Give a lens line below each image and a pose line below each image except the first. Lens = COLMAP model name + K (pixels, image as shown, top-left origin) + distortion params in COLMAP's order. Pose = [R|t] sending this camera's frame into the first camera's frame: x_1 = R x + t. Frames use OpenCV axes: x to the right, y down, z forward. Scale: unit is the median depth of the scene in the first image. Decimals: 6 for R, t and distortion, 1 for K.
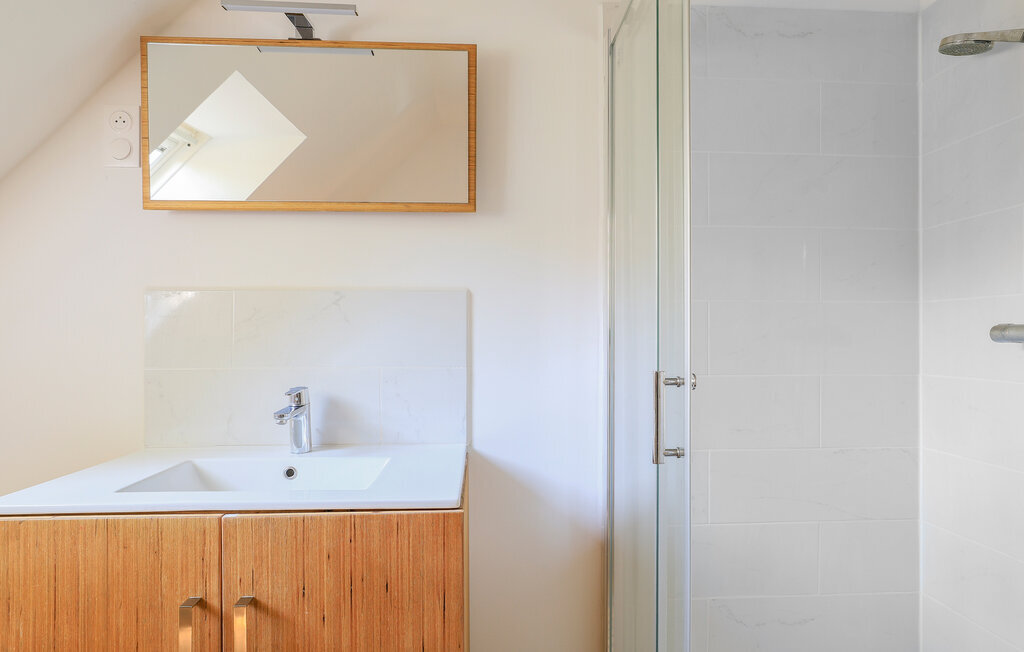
lens RADIAL K [[566.1, 0, 512.2], [0, 566.1, 330.6], [0, 0, 1]] dist [0.000778, 0.009132]
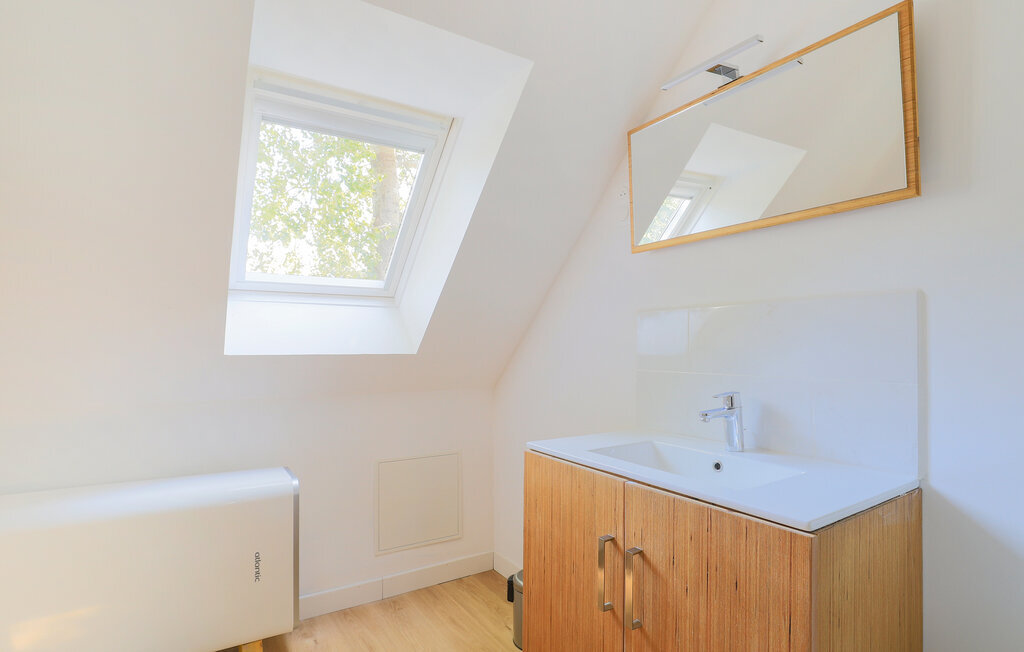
lens RADIAL K [[533.2, 0, 512.0], [0, 533.2, 326.0], [0, 0, 1]] dist [-0.001905, -0.000275]
pose [[0.488021, -0.029546, -0.872332, 0.454333], [0.009081, 0.999545, -0.028774, -0.004442], [0.872785, 0.006121, 0.488067, 0.149010]]
